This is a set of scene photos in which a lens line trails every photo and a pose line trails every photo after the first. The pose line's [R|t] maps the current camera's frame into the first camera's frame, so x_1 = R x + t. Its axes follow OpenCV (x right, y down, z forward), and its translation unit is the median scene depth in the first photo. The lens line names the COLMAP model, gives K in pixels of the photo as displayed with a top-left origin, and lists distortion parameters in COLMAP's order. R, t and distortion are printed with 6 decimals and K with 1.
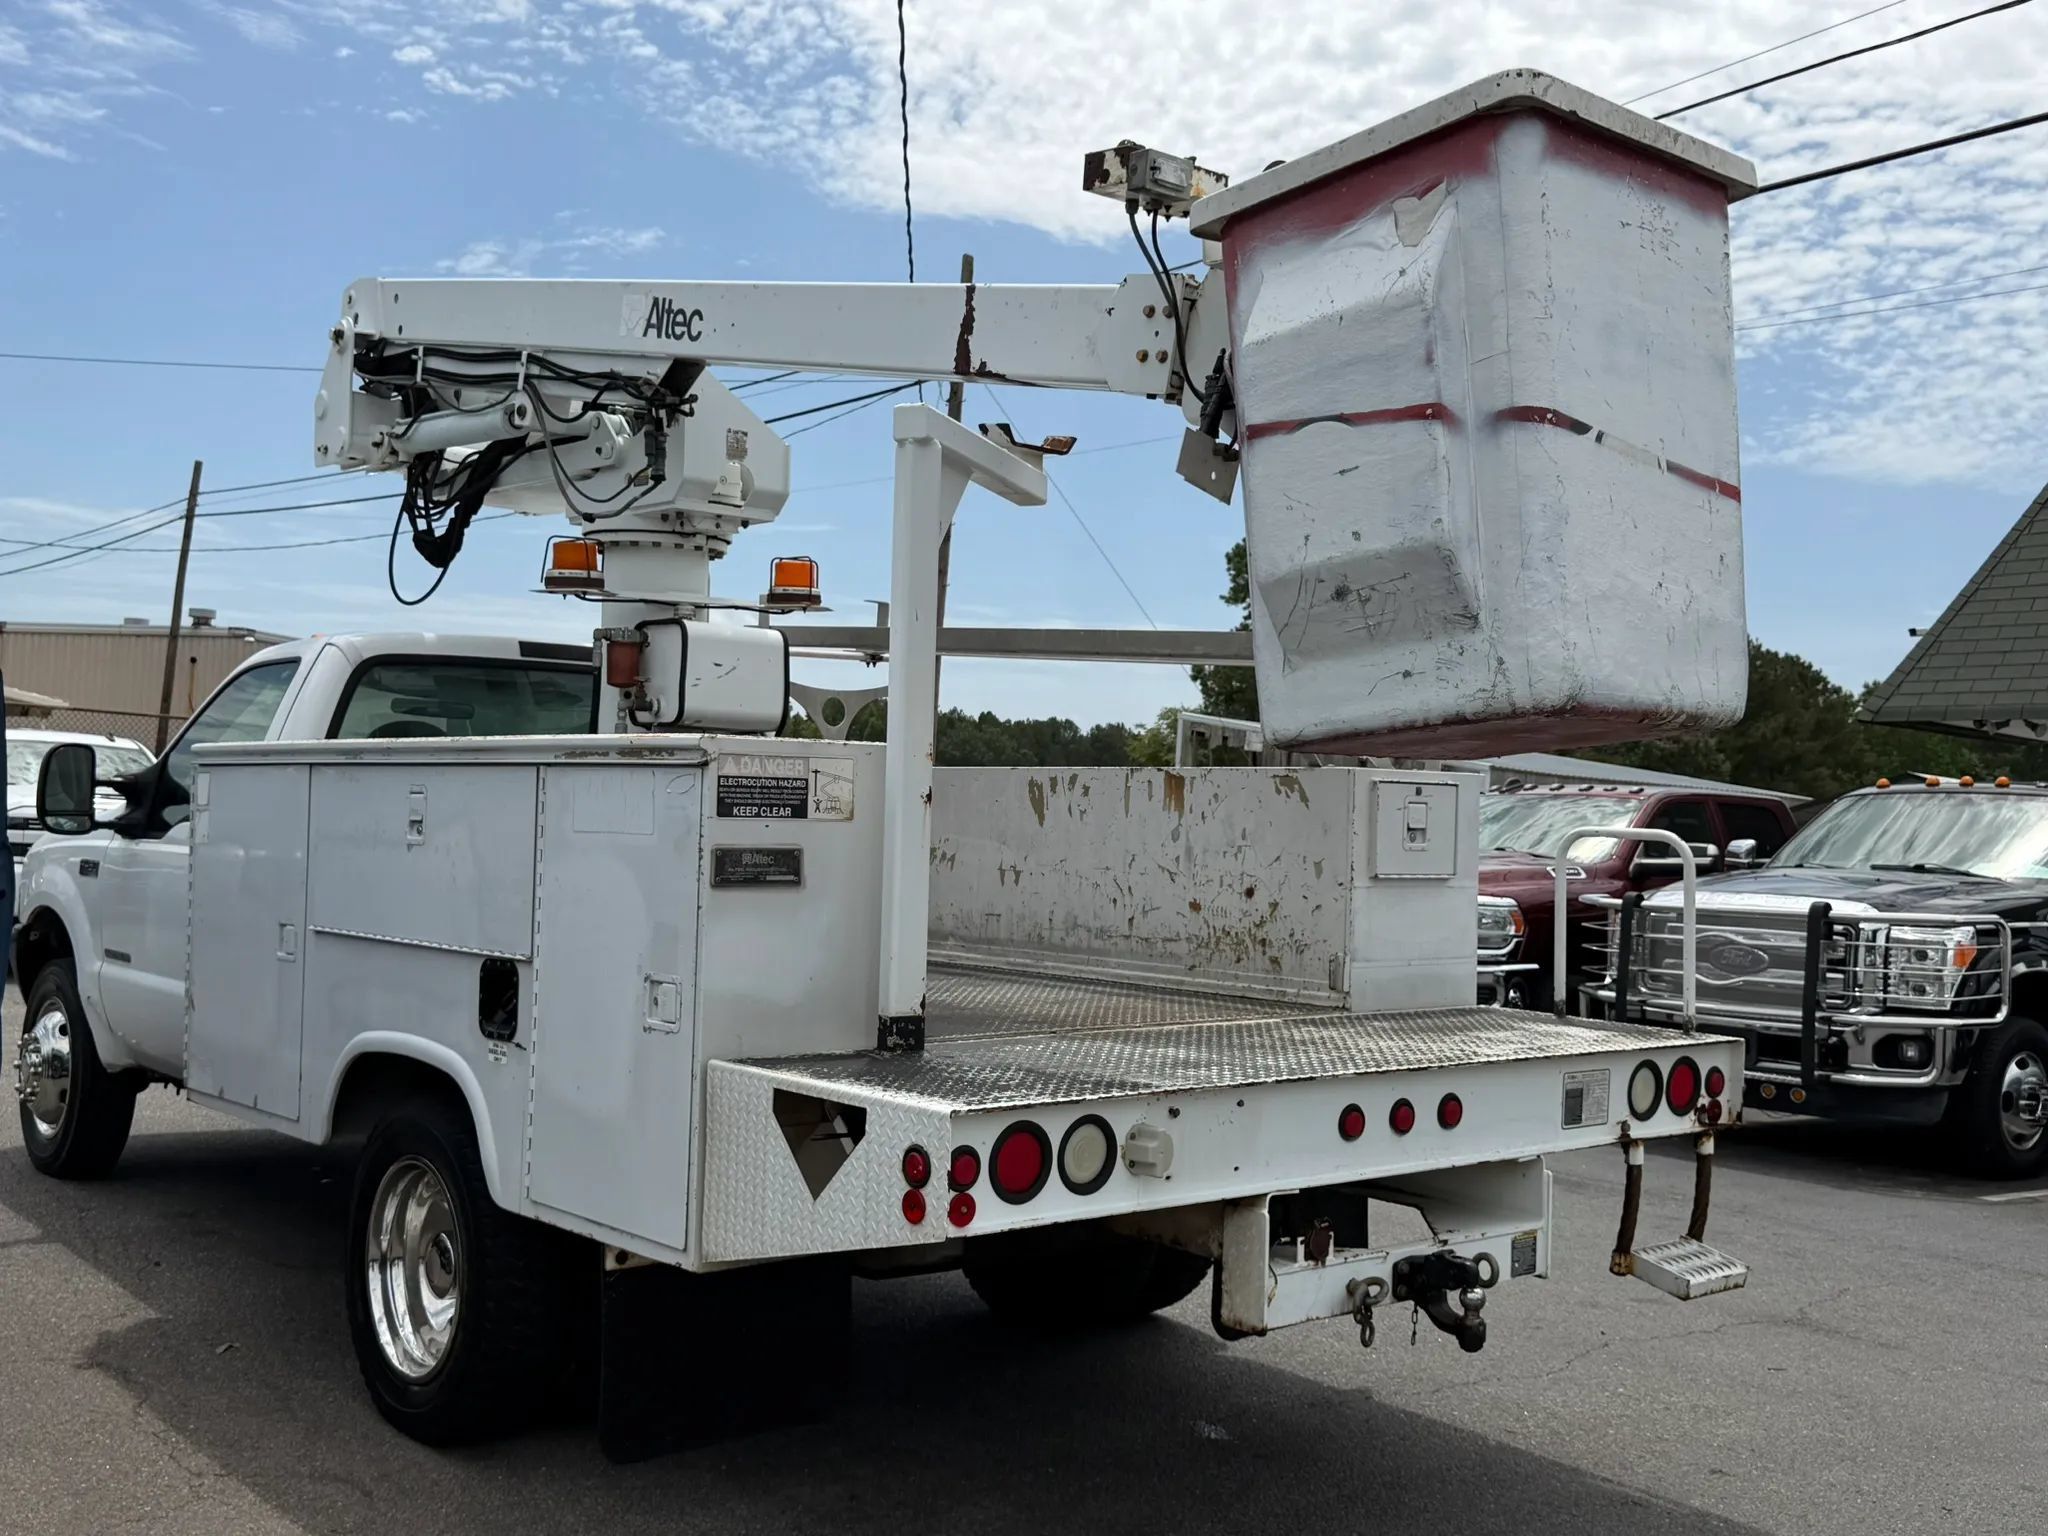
lens RADIAL K [[2052.5, 0, 1026.4], [0, 2052.5, 770.4], [0, 0, 1]] dist [0.184544, -0.426076]
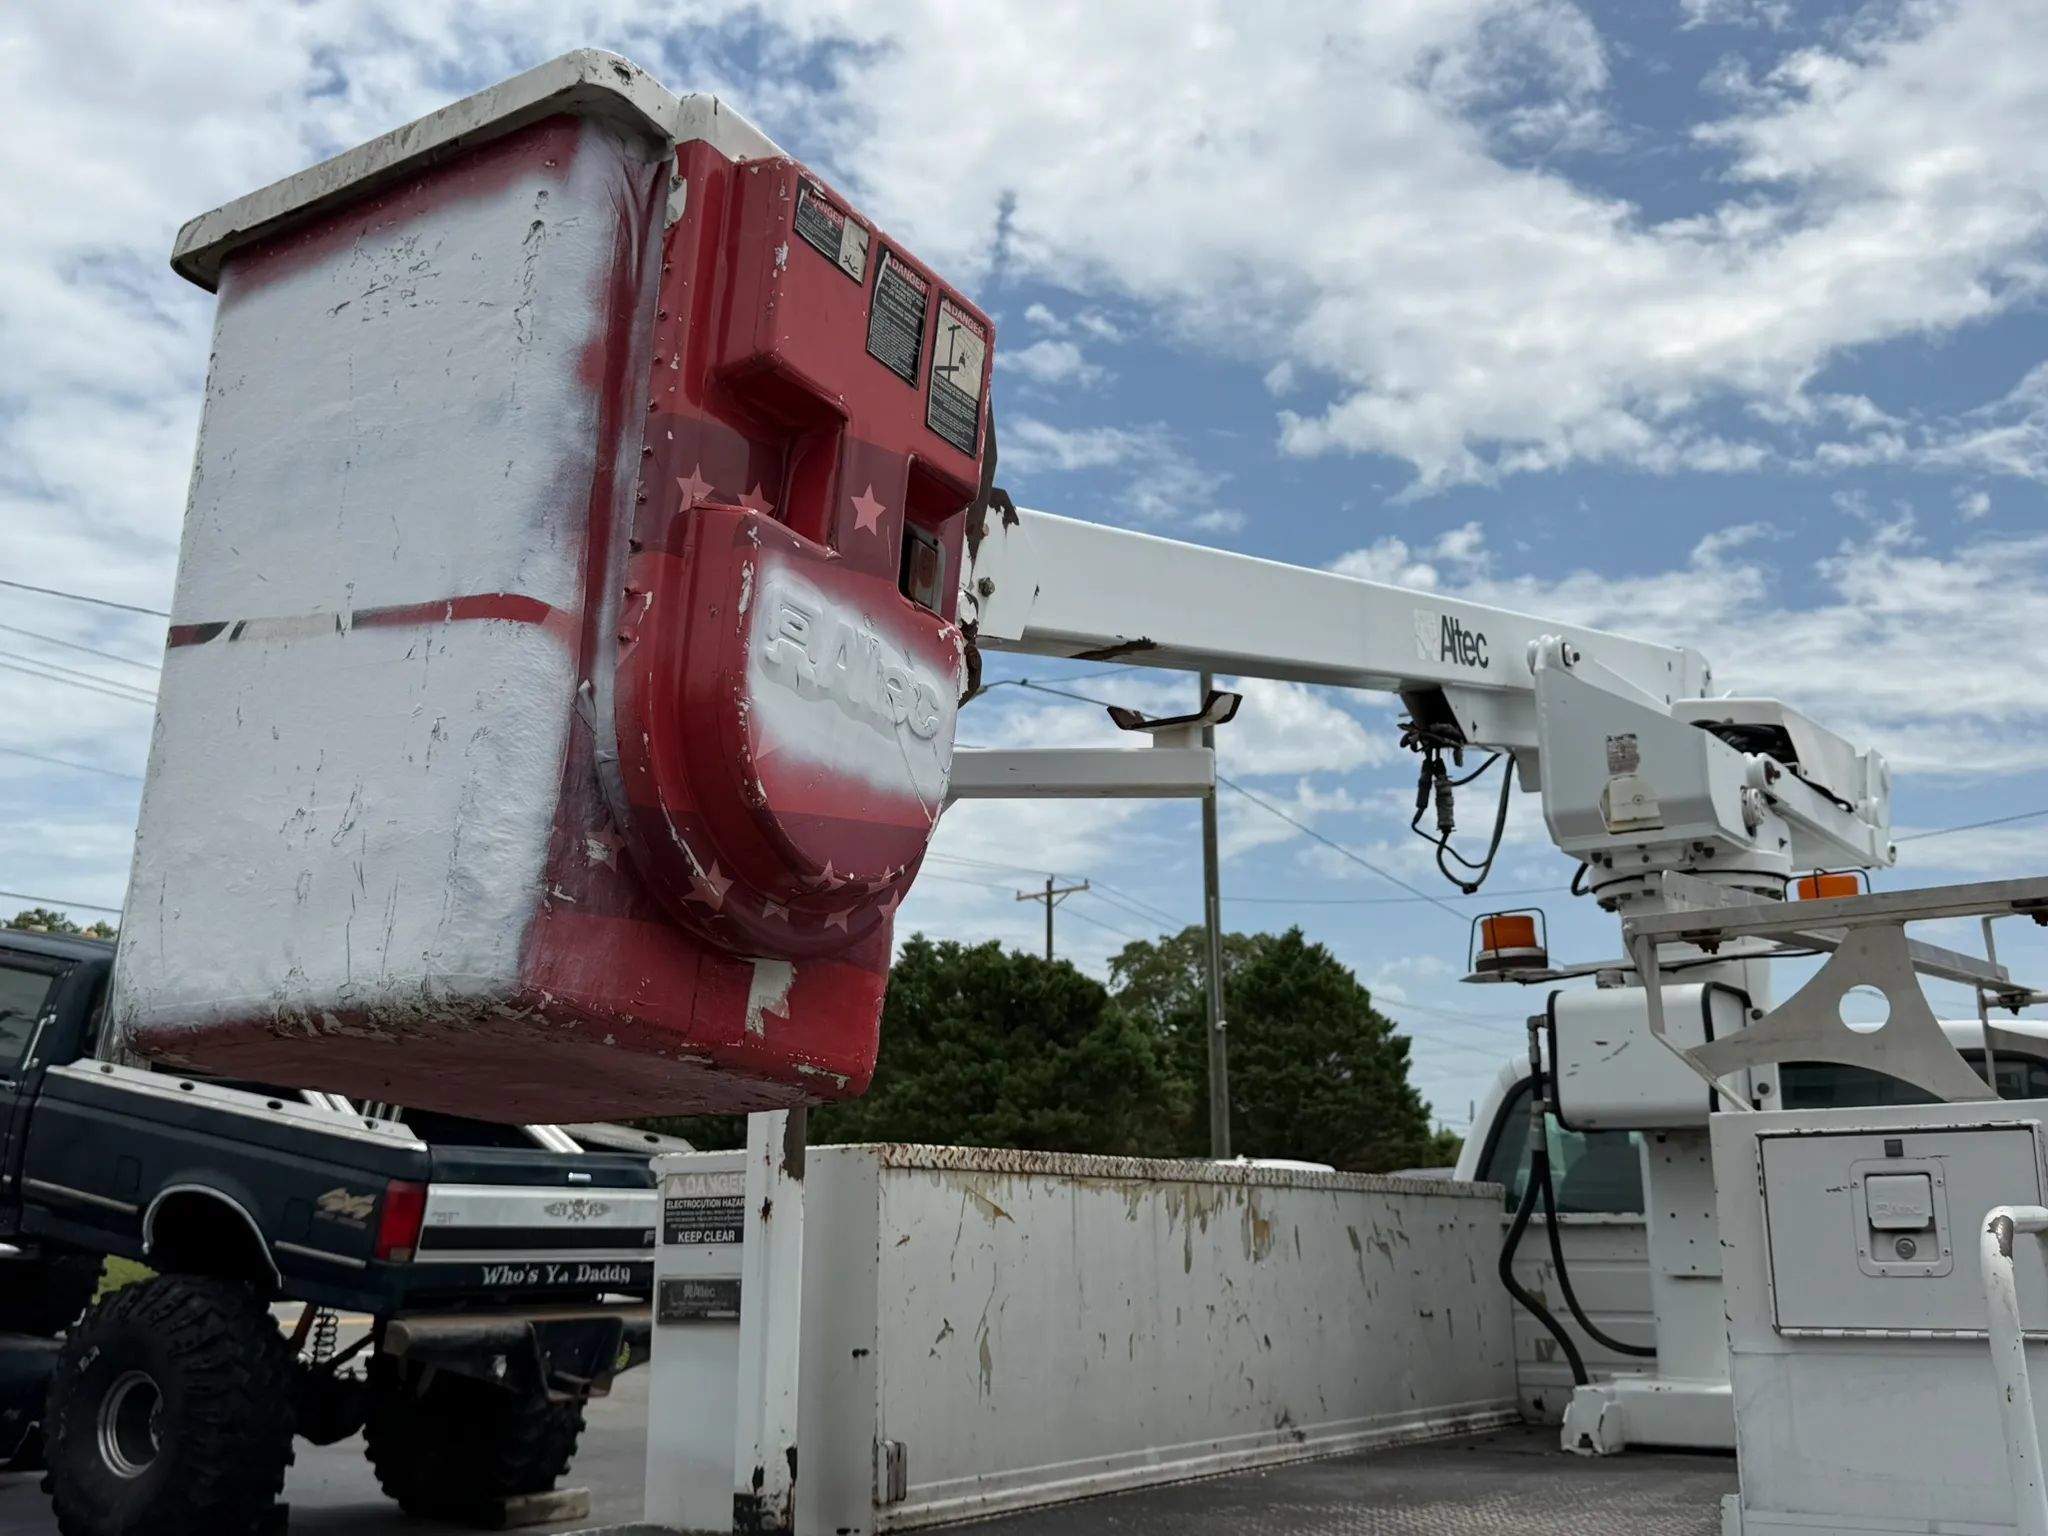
lens RADIAL K [[2052.5, 0, 1026.4], [0, 2052.5, 770.4], [0, 0, 1]] dist [0.184544, -0.426076]
pose [[0.254622, -0.246090, -0.935205, 0.733765], [0.031324, 0.968670, -0.246367, 0.045882], [0.966533, 0.033436, 0.254353, 0.815481]]
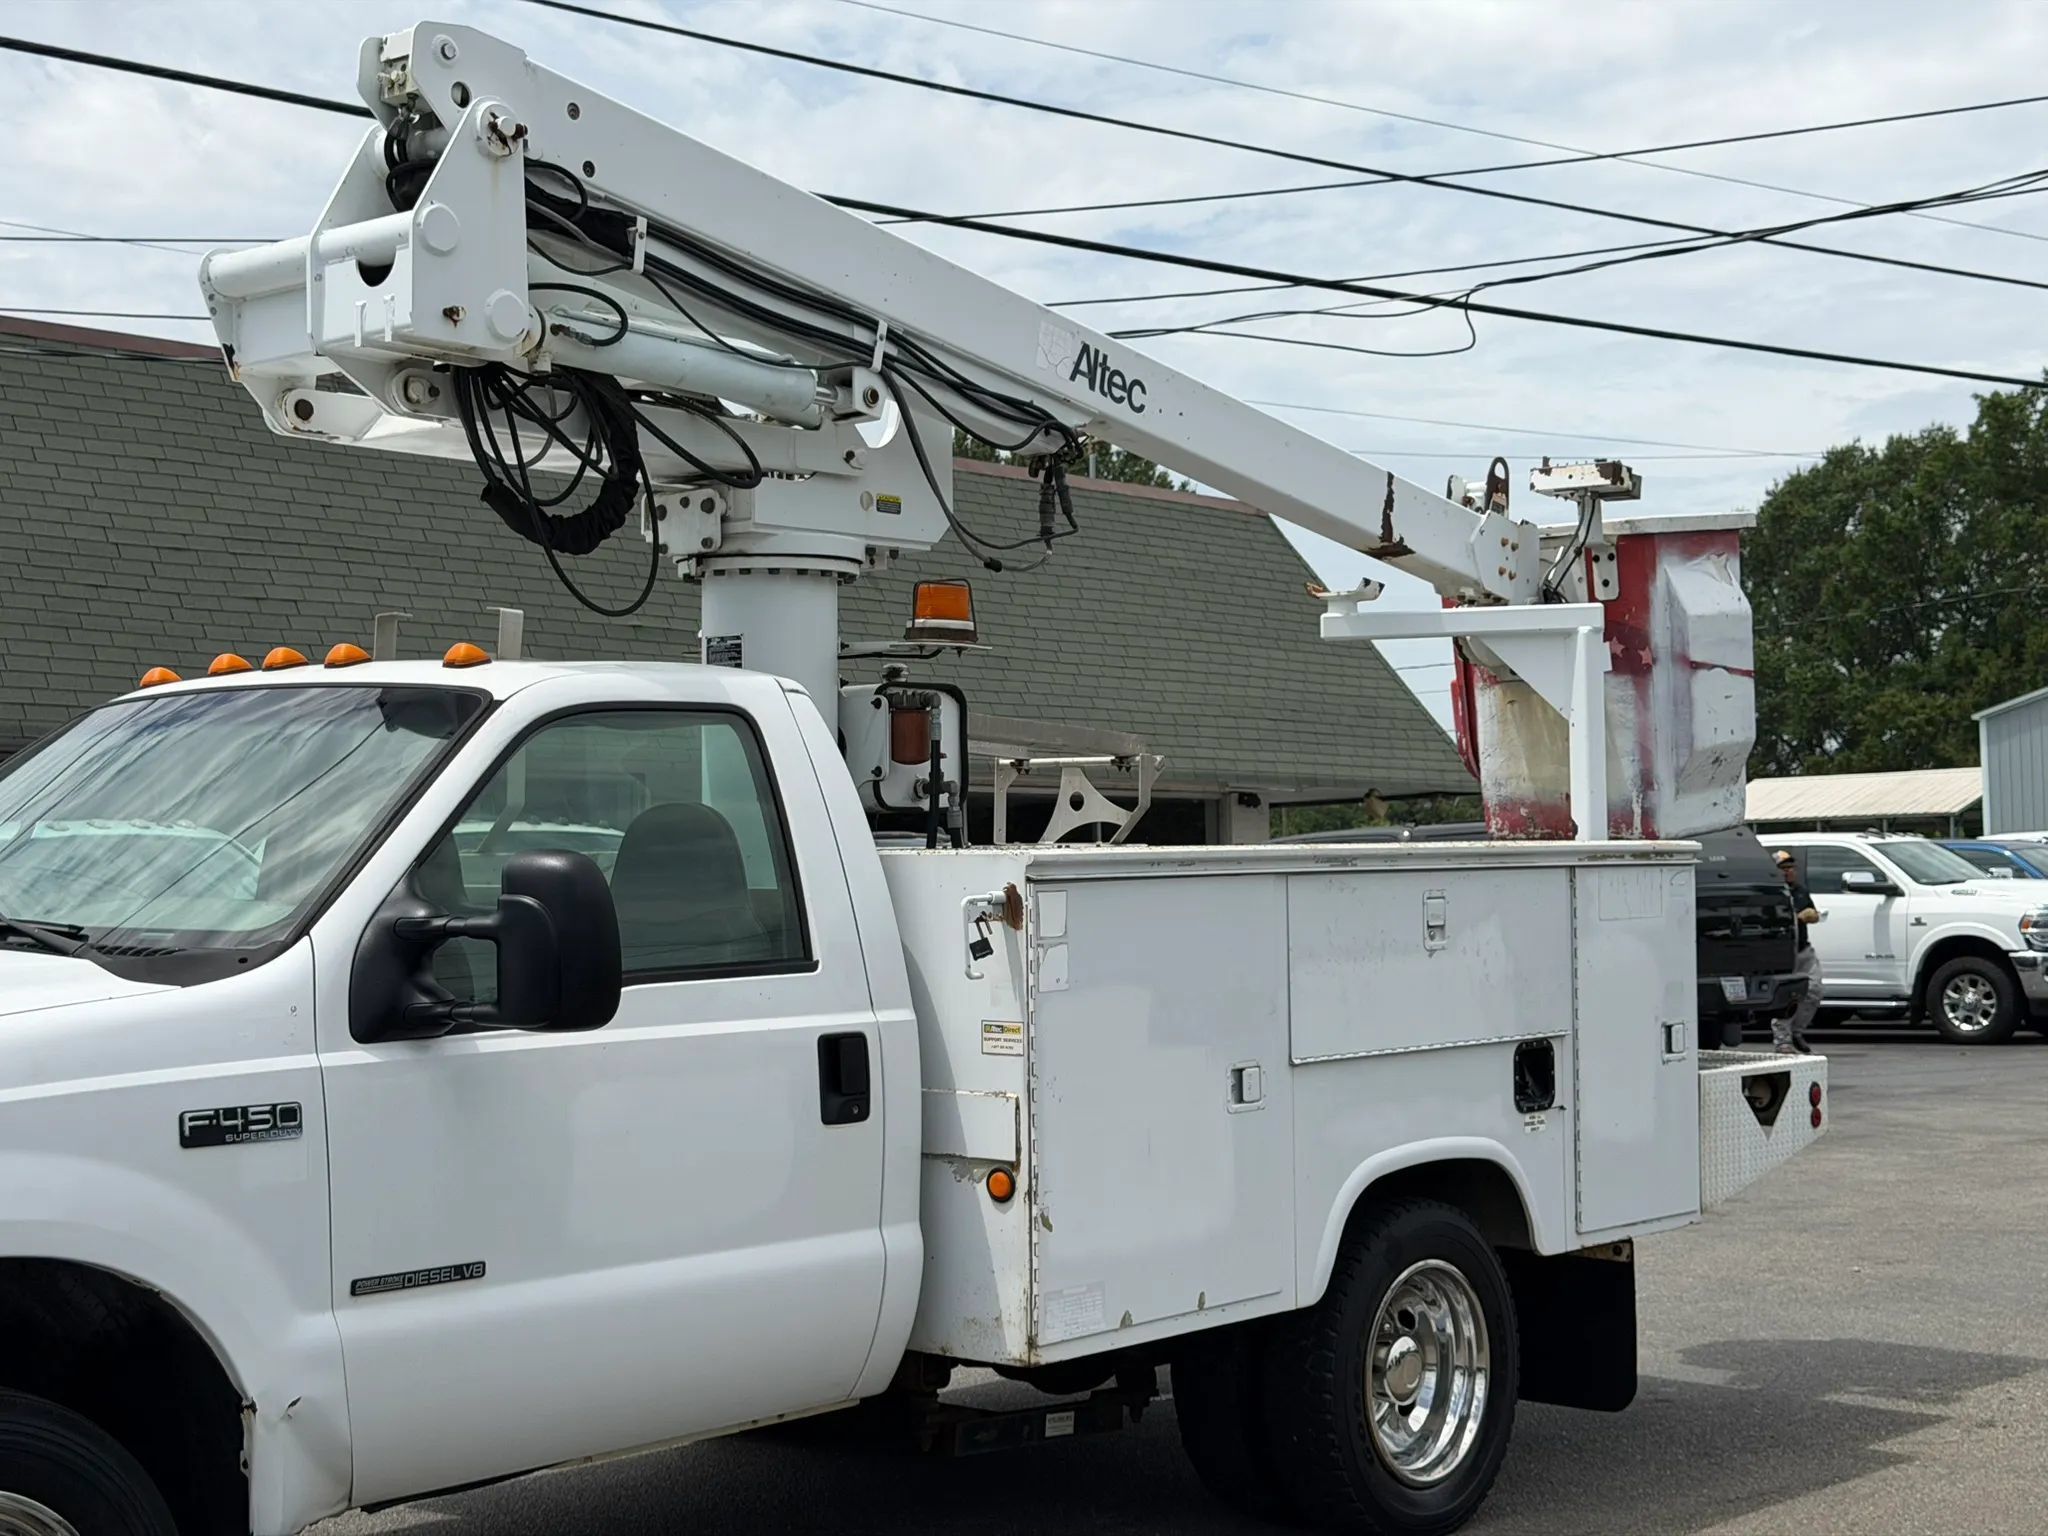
lens RADIAL K [[2882.9, 0, 1024.0], [0, 2882.9, 768.0], [0, 0, 1]] dist [0.137964, -0.080391]
pose [[-0.139196, -0.001738, 0.990263, -1.826866], [-0.014268, 0.999898, -0.000251, -0.054069], [-0.990162, -0.014164, -0.139207, 1.540716]]
